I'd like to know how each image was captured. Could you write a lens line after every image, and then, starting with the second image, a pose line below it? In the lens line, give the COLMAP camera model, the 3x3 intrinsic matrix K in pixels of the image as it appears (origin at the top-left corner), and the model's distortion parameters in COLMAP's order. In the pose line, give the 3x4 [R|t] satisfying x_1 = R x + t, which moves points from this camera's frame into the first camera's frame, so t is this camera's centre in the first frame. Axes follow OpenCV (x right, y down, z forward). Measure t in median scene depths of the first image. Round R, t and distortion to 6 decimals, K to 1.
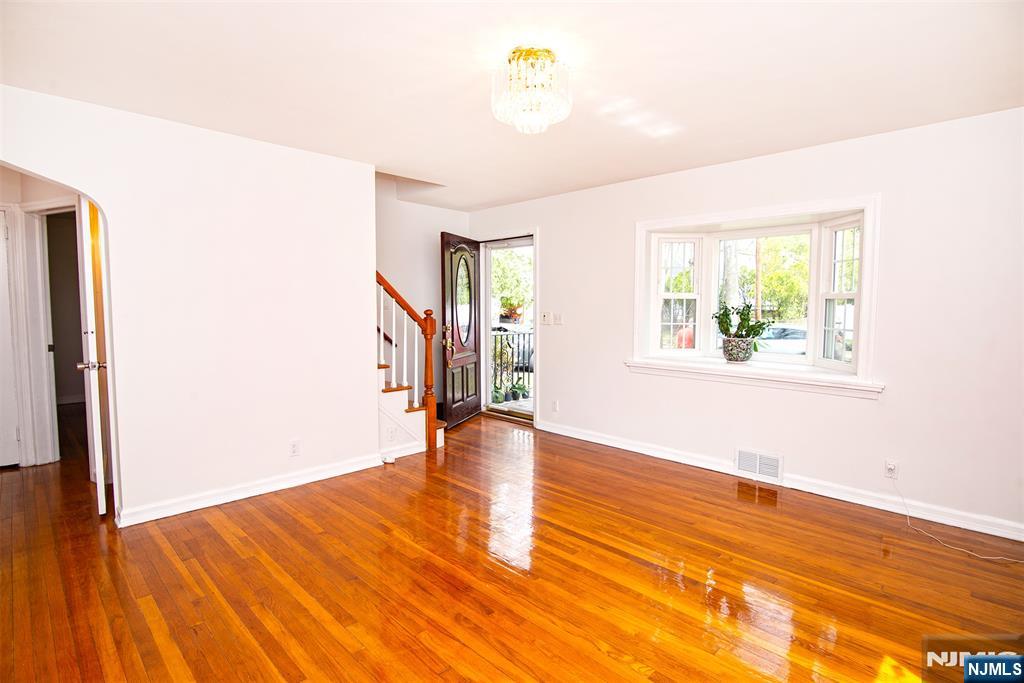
lens RADIAL K [[499.4, 0, 511.5], [0, 499.4, 340.0], [0, 0, 1]] dist [-0.018217, -0.001575]
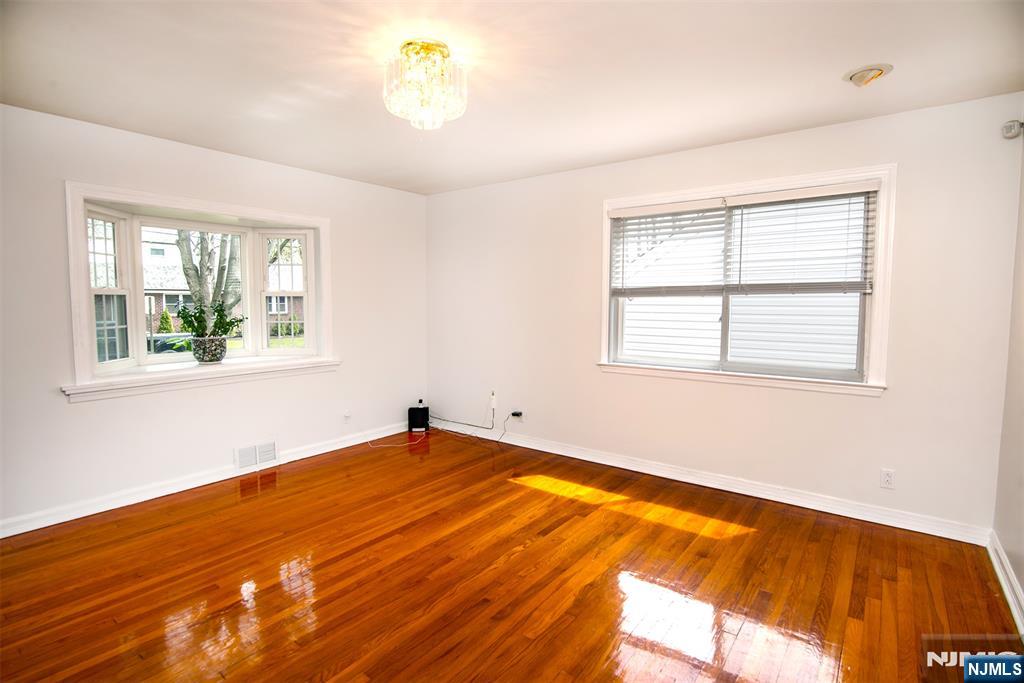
lens RADIAL K [[499.4, 0, 511.1], [0, 499.4, 339.4], [0, 0, 1]] dist [-0.018217, -0.001575]
pose [[-0.126557, -0.079599, 0.988761, -0.693430], [0.068797, 0.993671, 0.088800, -0.055570], [-0.989571, 0.079262, -0.120279, 0.690731]]
